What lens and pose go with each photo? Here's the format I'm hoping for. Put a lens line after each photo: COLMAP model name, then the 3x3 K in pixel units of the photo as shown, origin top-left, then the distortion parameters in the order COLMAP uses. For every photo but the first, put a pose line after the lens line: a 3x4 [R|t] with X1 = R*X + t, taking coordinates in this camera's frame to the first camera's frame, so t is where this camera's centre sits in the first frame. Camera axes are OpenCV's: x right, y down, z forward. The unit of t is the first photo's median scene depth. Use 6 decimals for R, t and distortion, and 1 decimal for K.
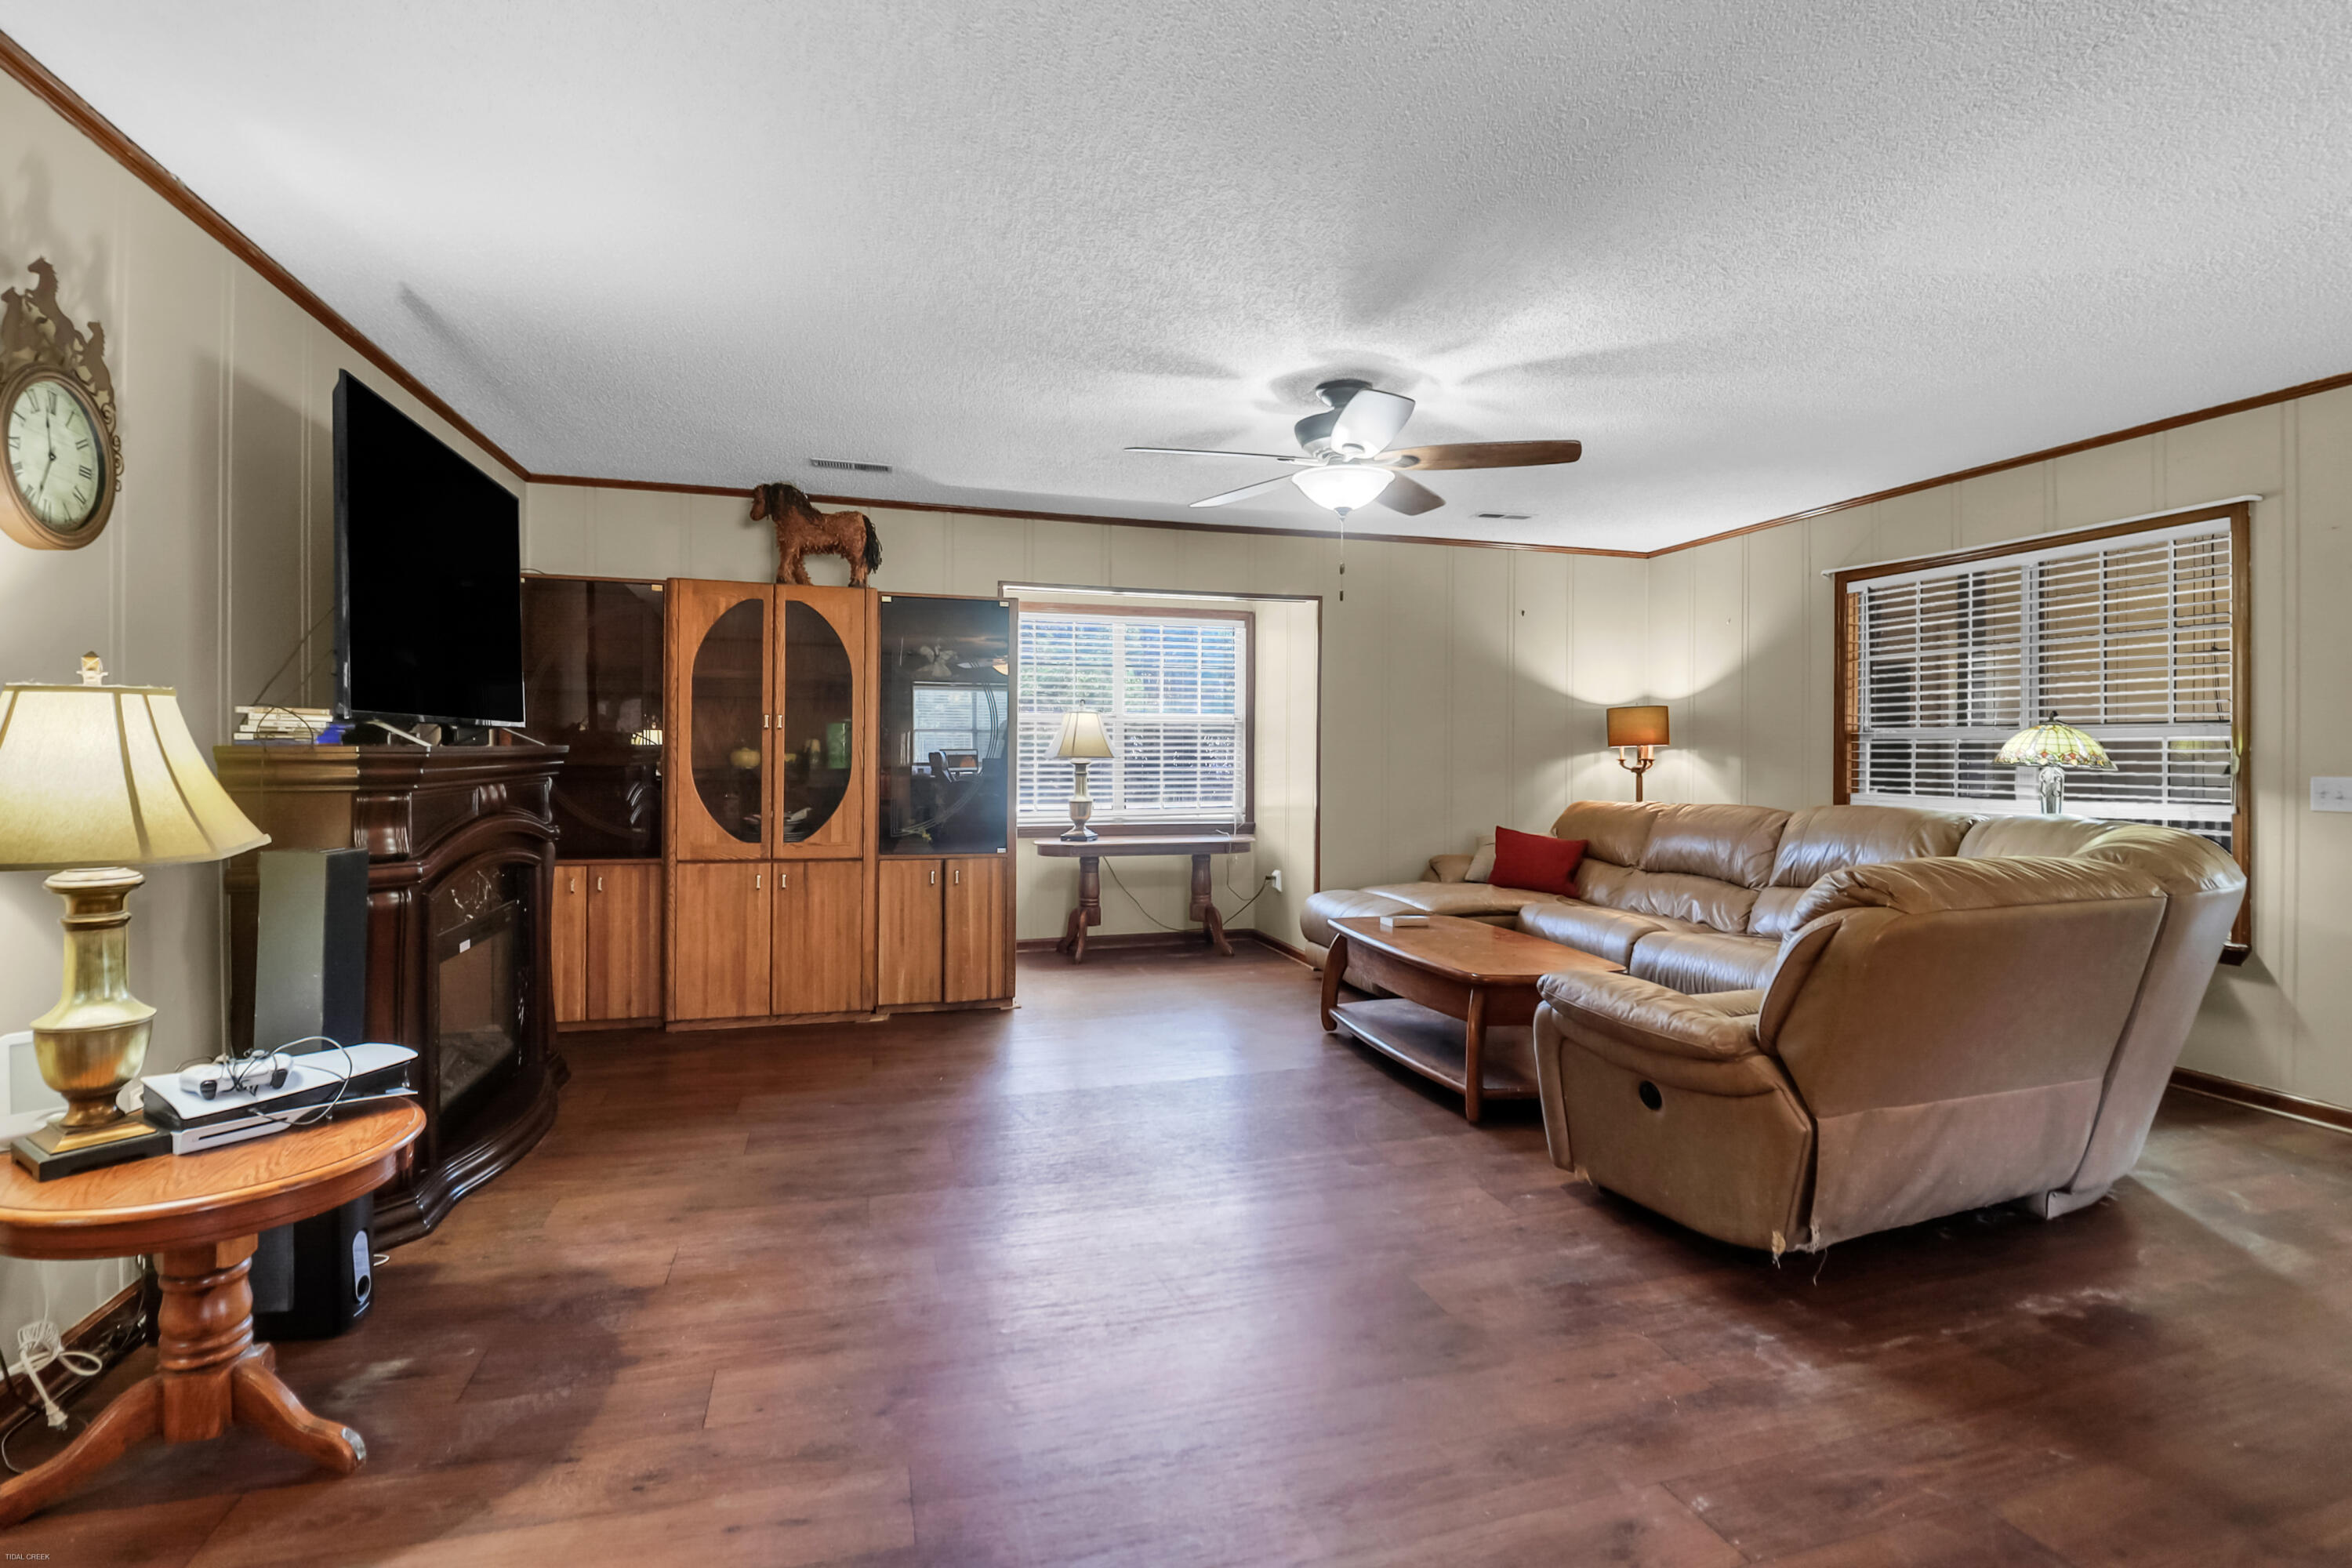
lens RADIAL K [[1099.7, 0, 1196.0], [0, 1099.7, 758.6], [0, 0, 1]] dist [-0.001217, -0.011240]
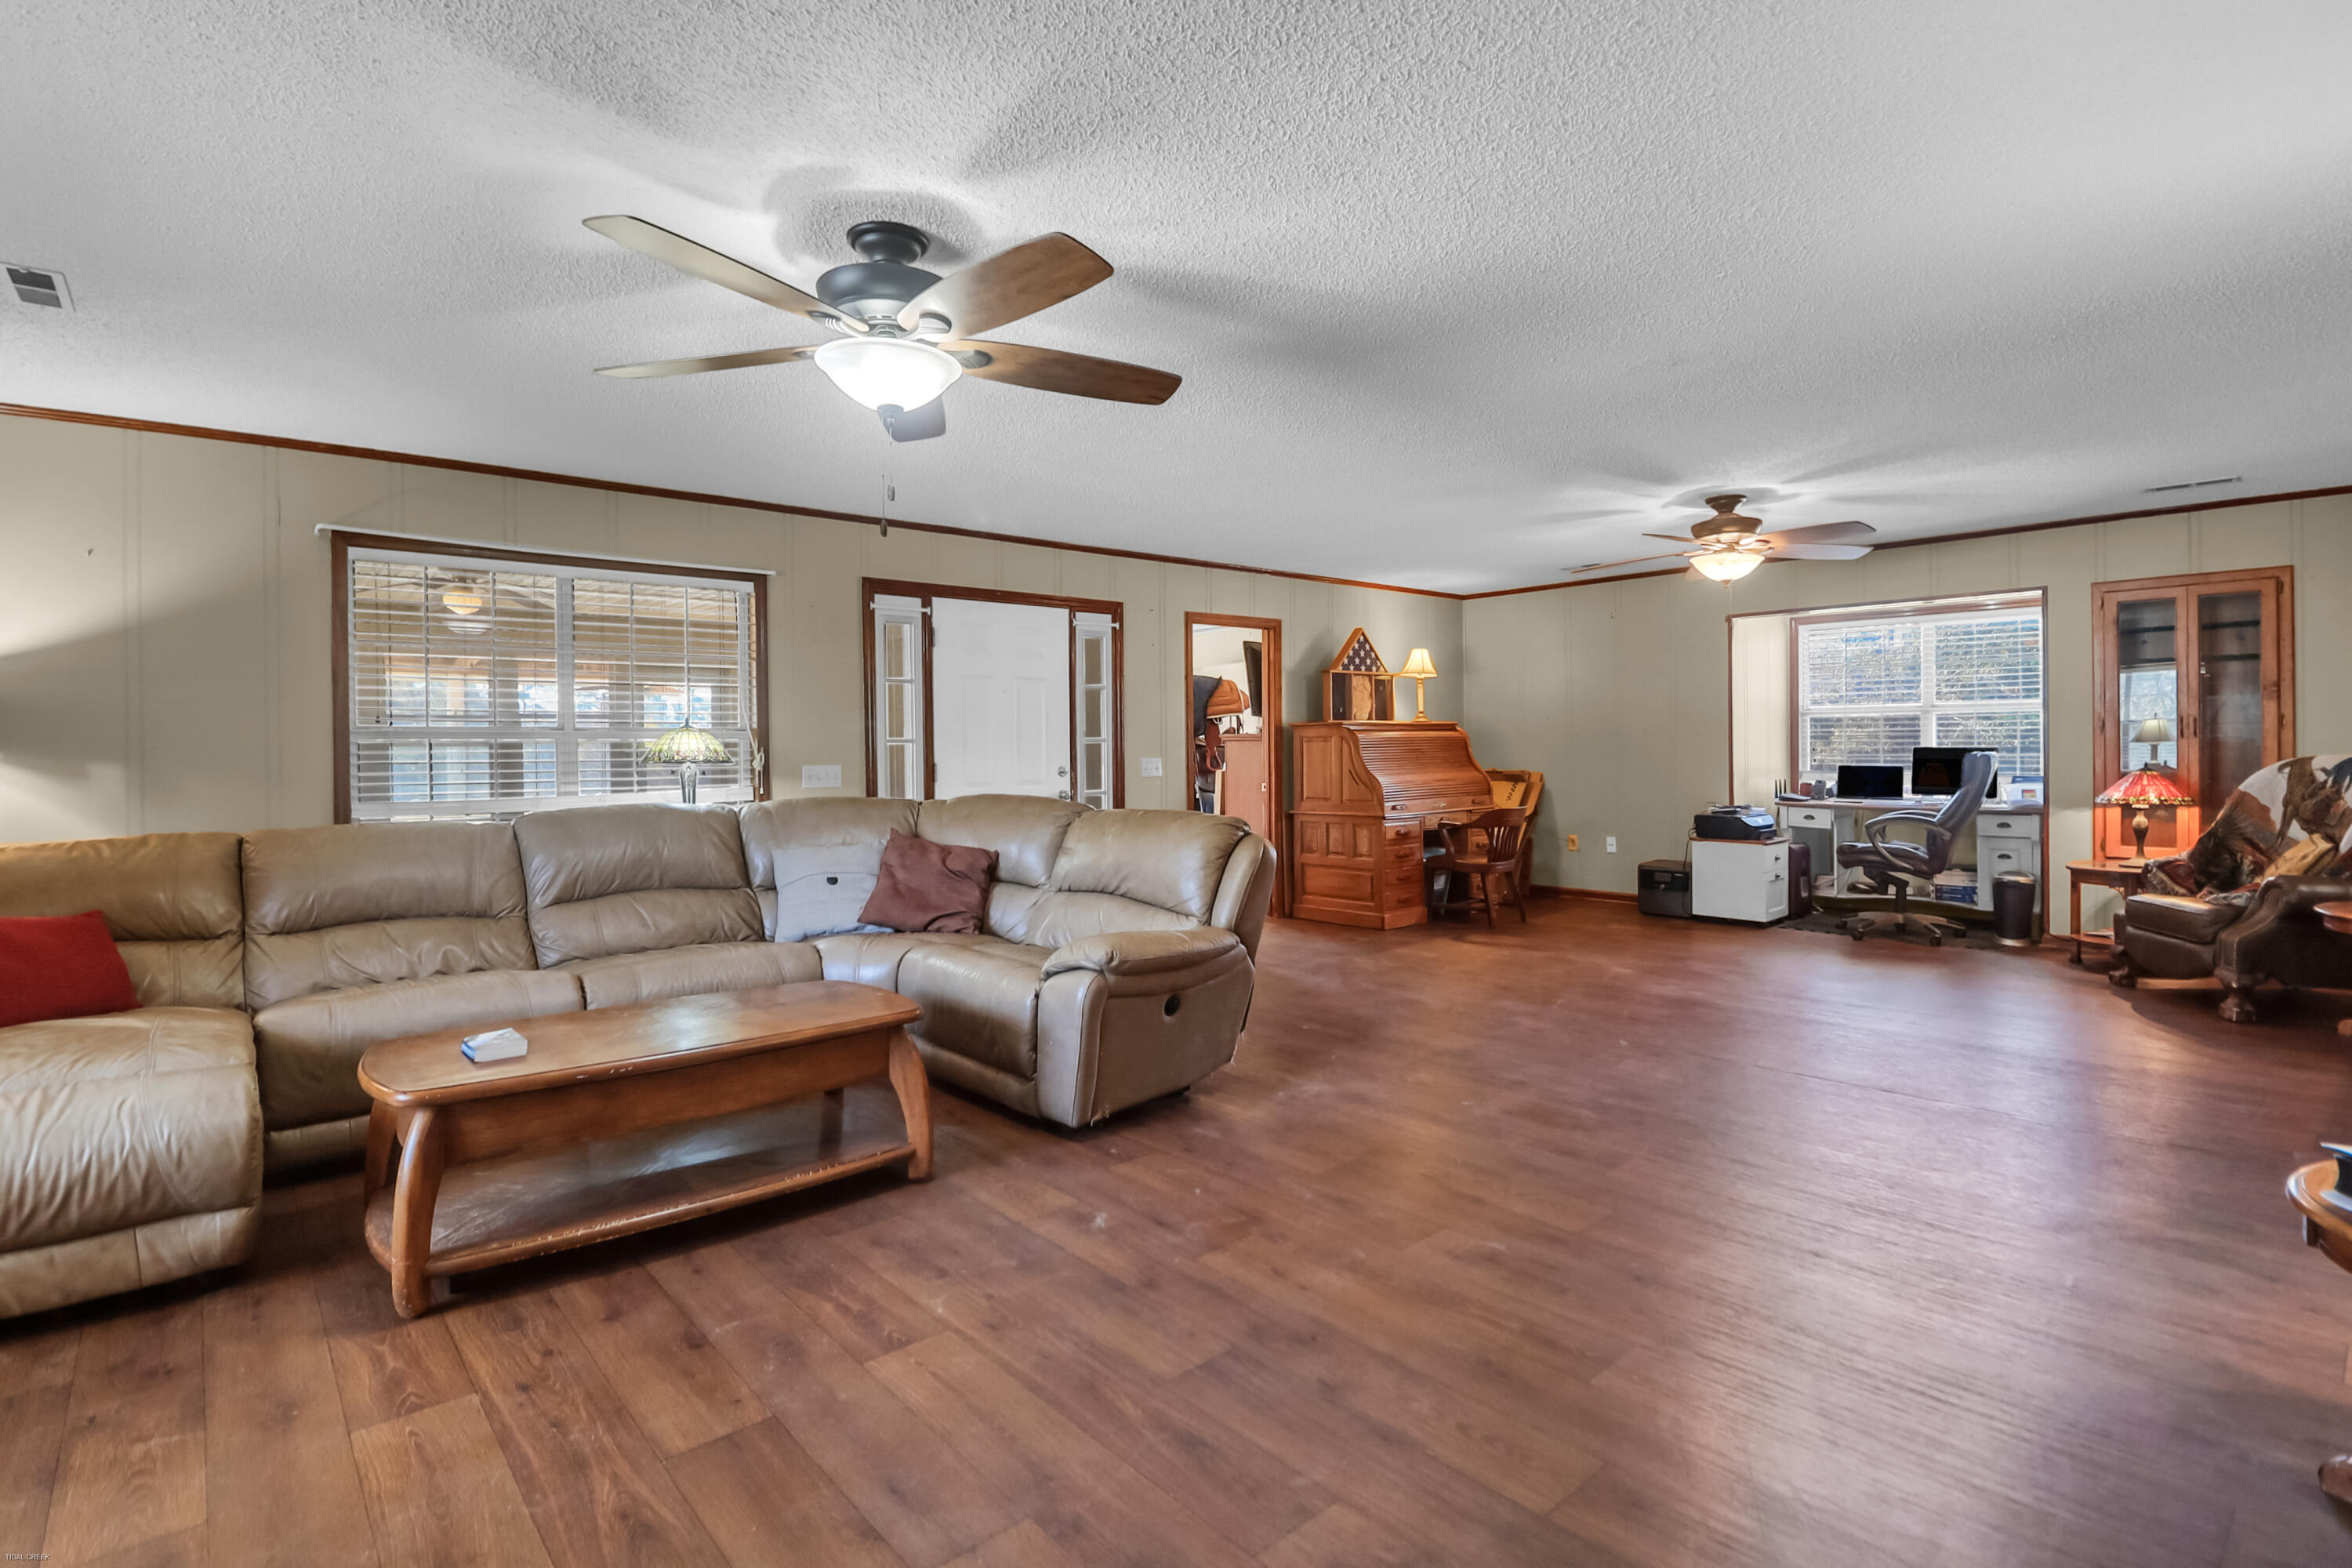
lens RADIAL K [[1107.5, 0, 1178.5], [0, 1107.5, 759.4], [0, 0, 1]] dist [-0.018832, -0.000980]
pose [[-0.411610, -0.008348, 0.911322, -0.465662], [0.009626, 0.999862, 0.013507, -0.006806], [-0.911309, 0.014332, -0.411473, 0.883294]]
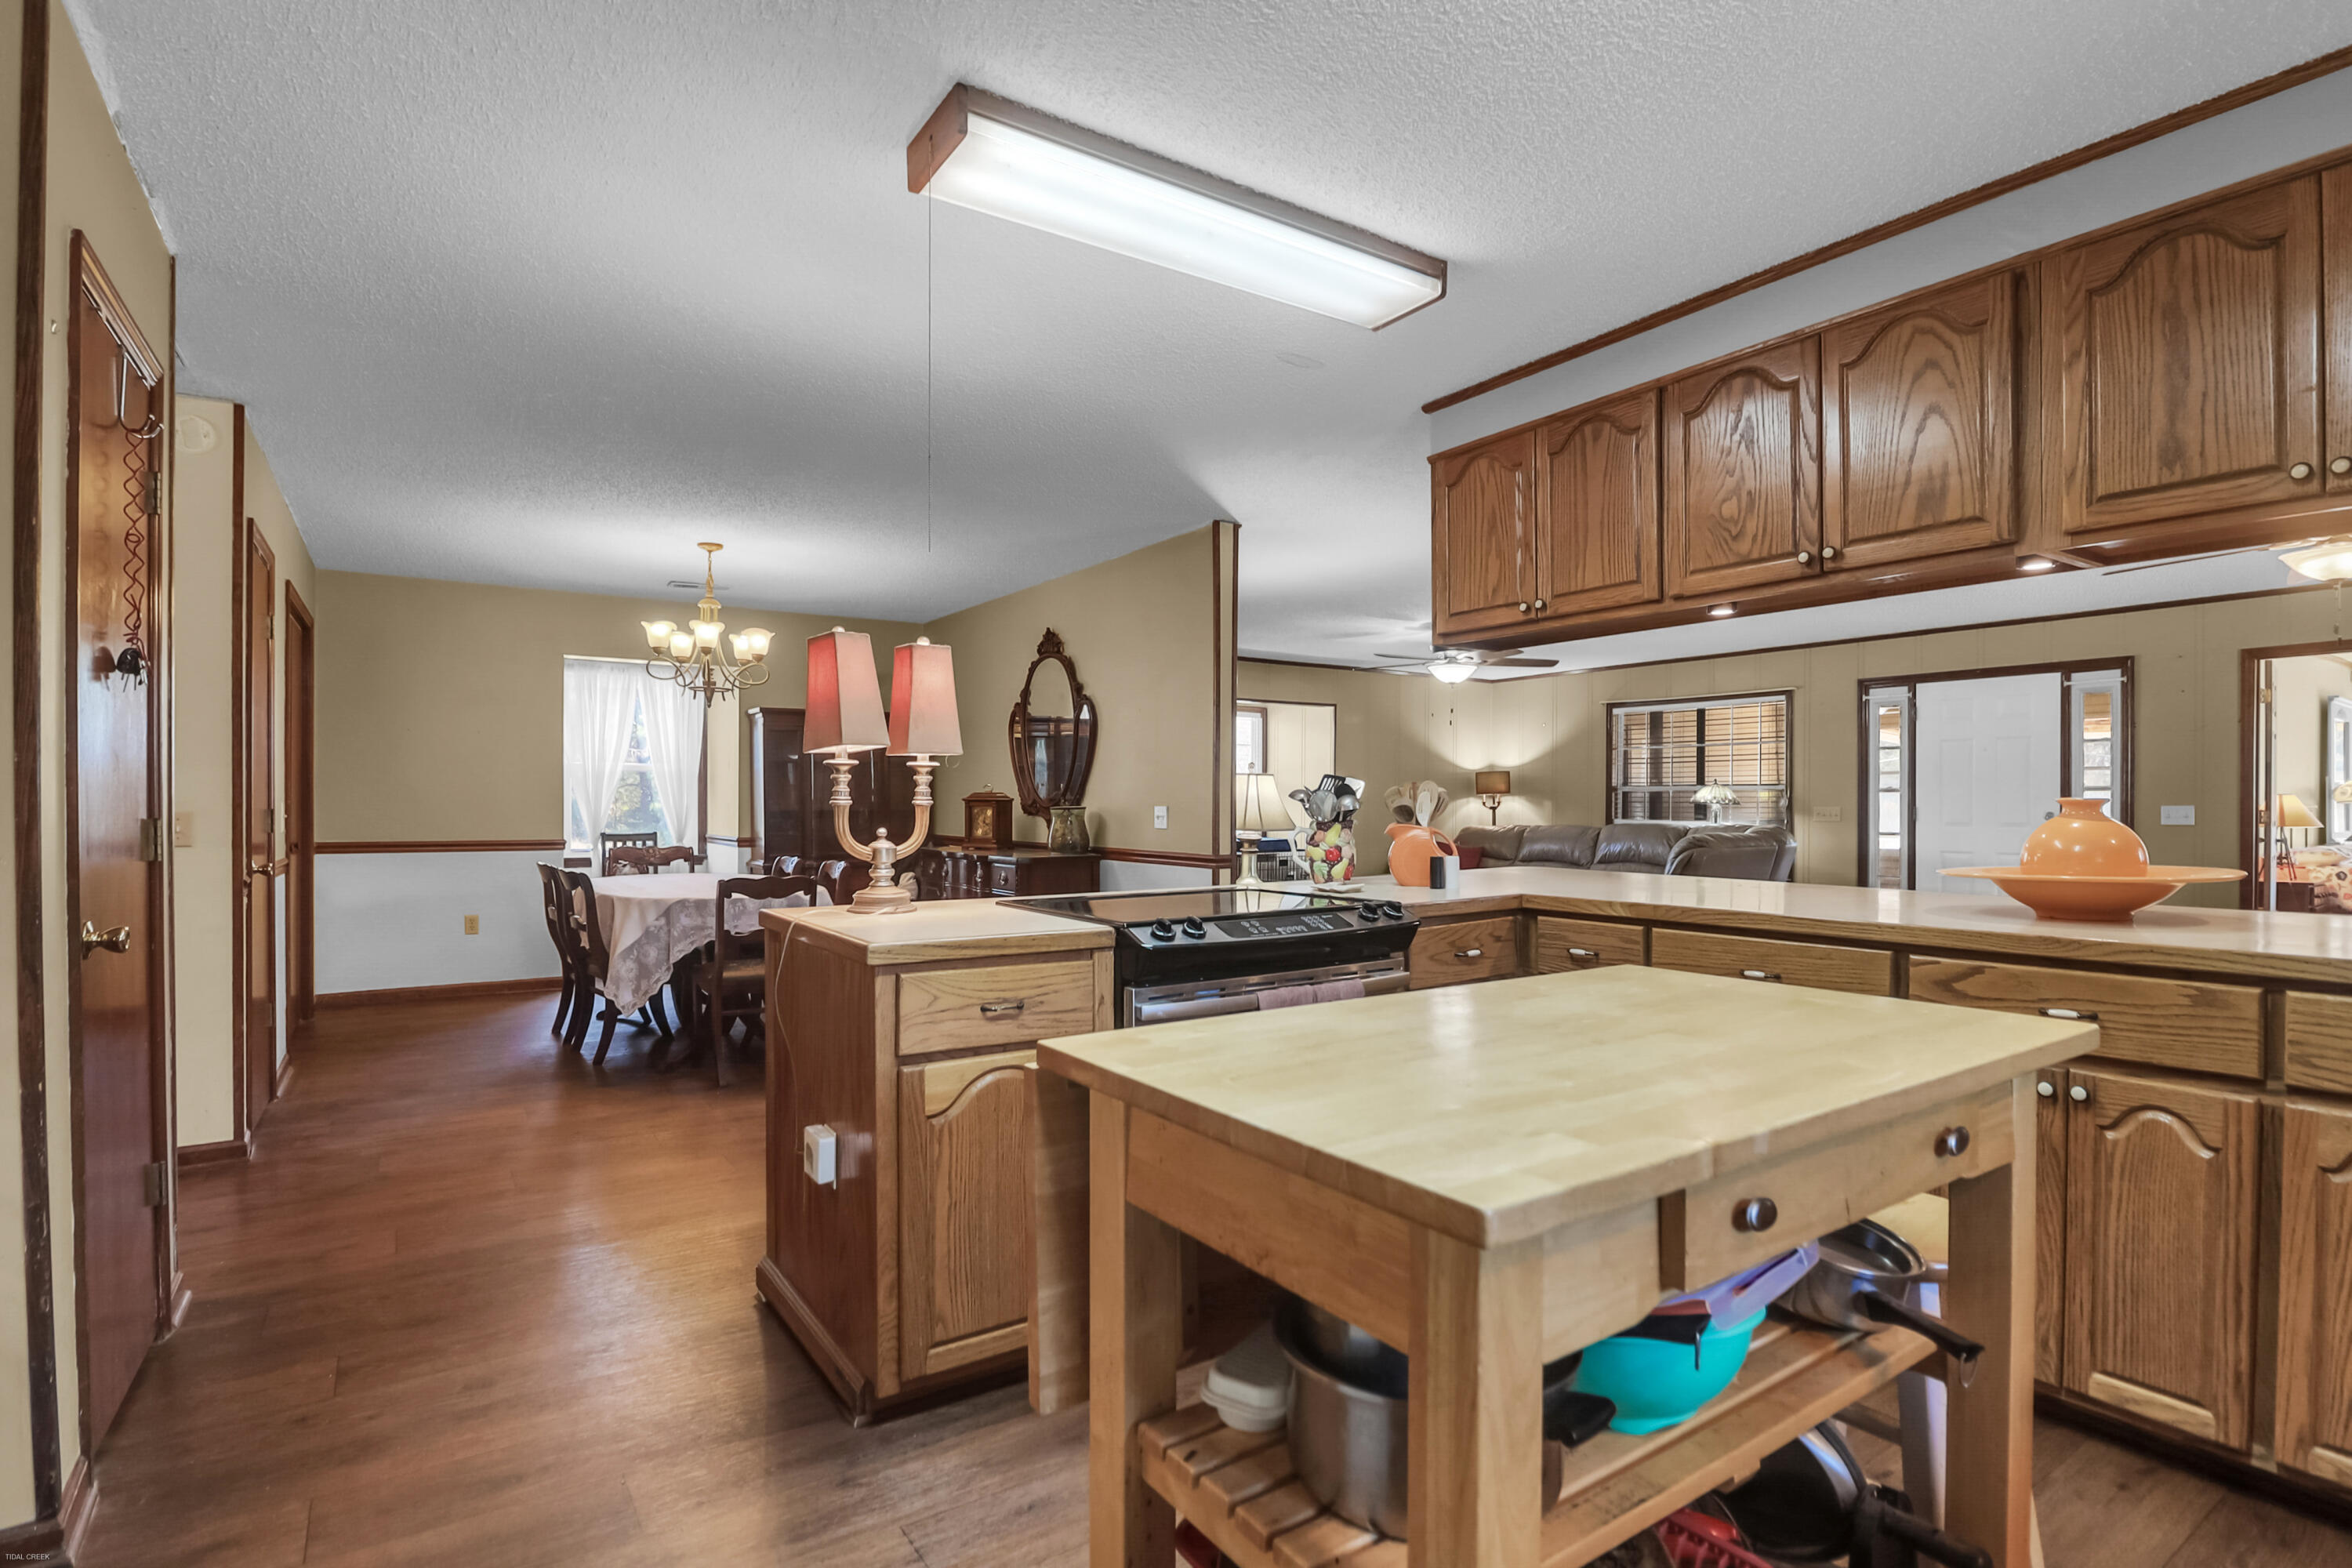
lens RADIAL K [[1107.5, 0, 1168.1], [0, 1107.5, 802.0], [0, 0, 1]] dist [-0.018832, -0.000980]
pose [[0.956430, -0.001675, 0.291957, -0.812673], [0.002954, 0.999988, -0.003940, 0.008805], [-0.291947, 0.004631, 0.956423, -0.703176]]
